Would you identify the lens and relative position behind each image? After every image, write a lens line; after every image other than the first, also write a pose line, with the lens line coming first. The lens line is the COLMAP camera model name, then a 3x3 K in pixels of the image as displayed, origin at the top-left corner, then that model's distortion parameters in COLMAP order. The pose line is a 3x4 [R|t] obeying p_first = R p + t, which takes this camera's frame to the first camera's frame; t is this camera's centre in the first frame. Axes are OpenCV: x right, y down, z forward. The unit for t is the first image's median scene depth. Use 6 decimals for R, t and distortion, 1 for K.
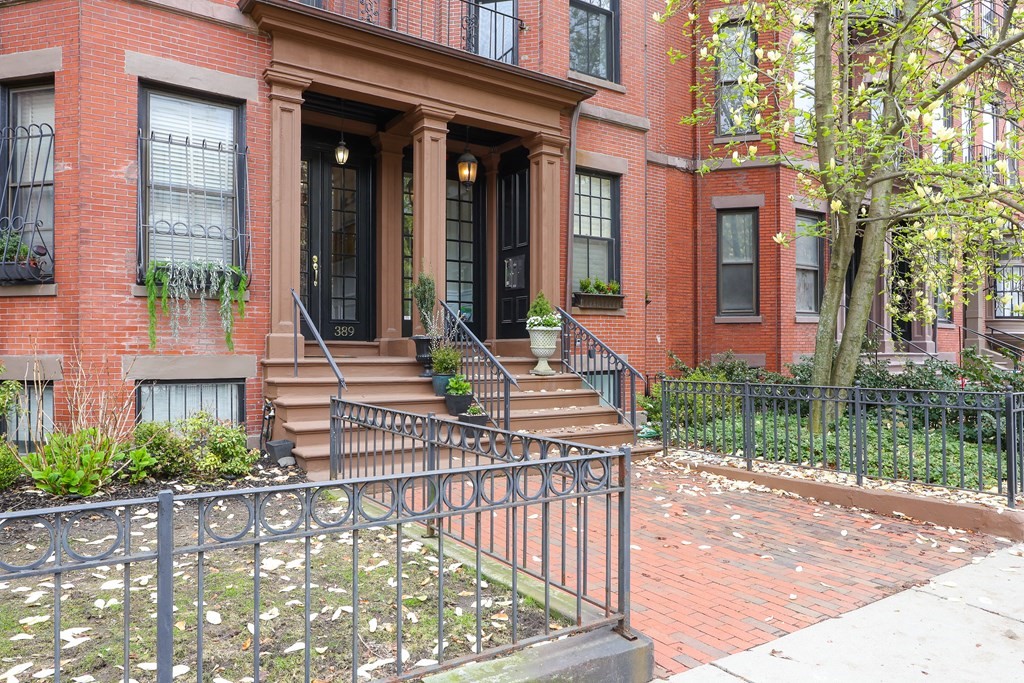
lens RADIAL K [[689.3, 0, 512.7], [0, 689.3, 338.8], [0, 0, 1]] dist [-0.002828, 0.005325]
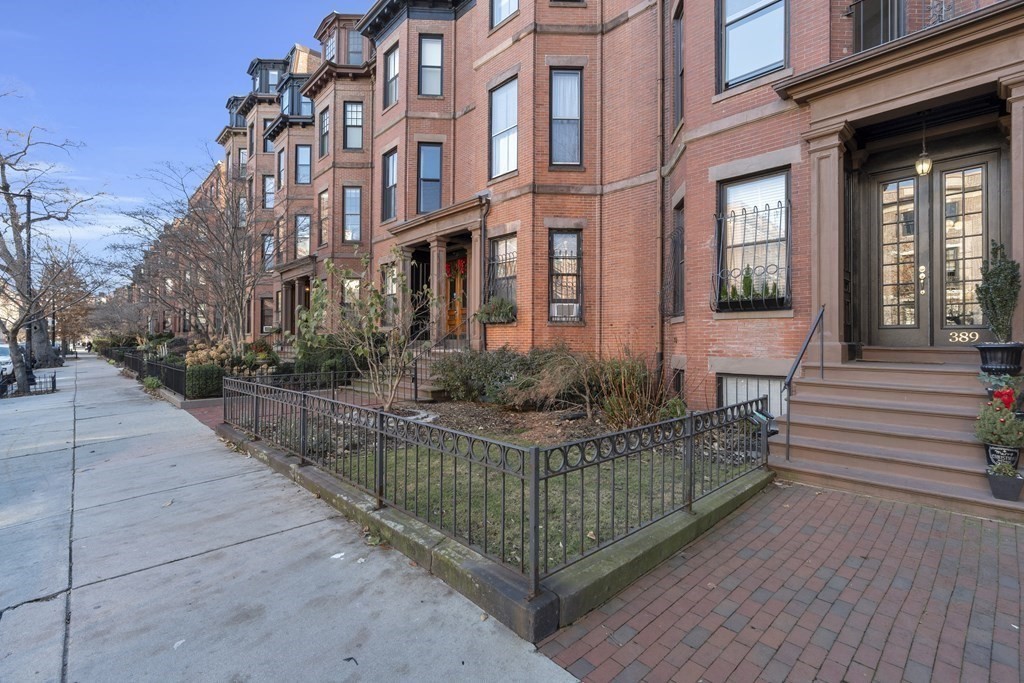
lens RADIAL K [[466.0, 0, 509.2], [0, 466.0, 339.5], [0, 0, 1]] dist [-0.005044, 0.001637]
pose [[0.152302, -0.010775, -0.988275, 0.350047], [0.010208, 0.999904, -0.009329, -0.008933], [0.988281, -0.008668, 0.152397, 0.292312]]
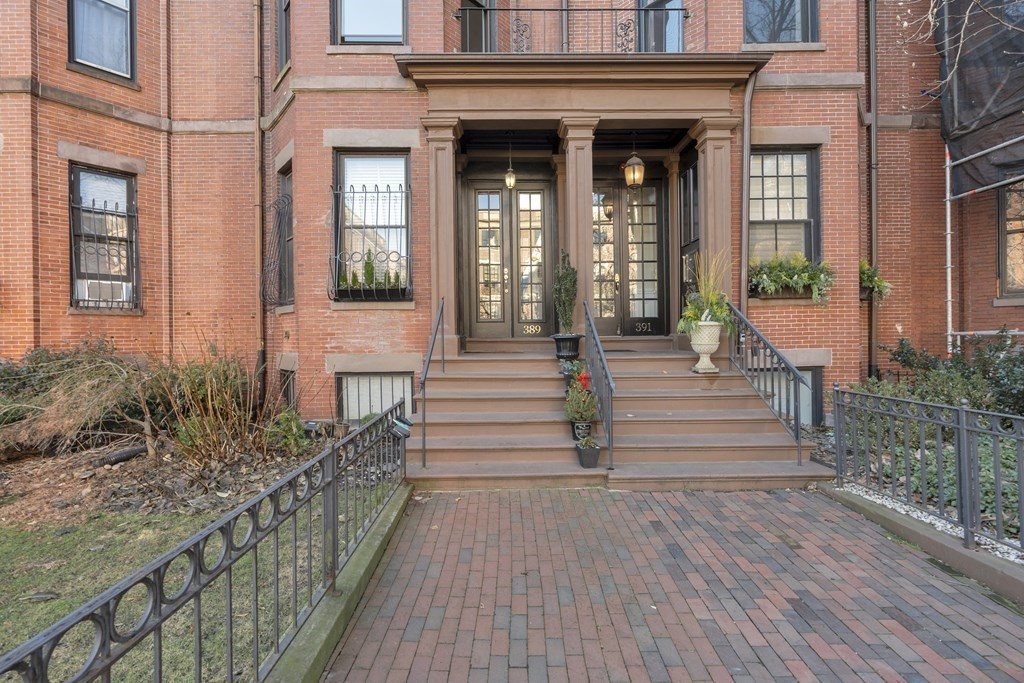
lens RADIAL K [[466.0, 0, 511.0], [0, 466.0, 336.8], [0, 0, 1]] dist [-0.005044, 0.001637]
pose [[0.827243, -0.011007, -0.561736, 0.201449], [0.022229, 0.999666, 0.013148, -0.011277], [0.561404, -0.023363, 0.827212, 0.350001]]
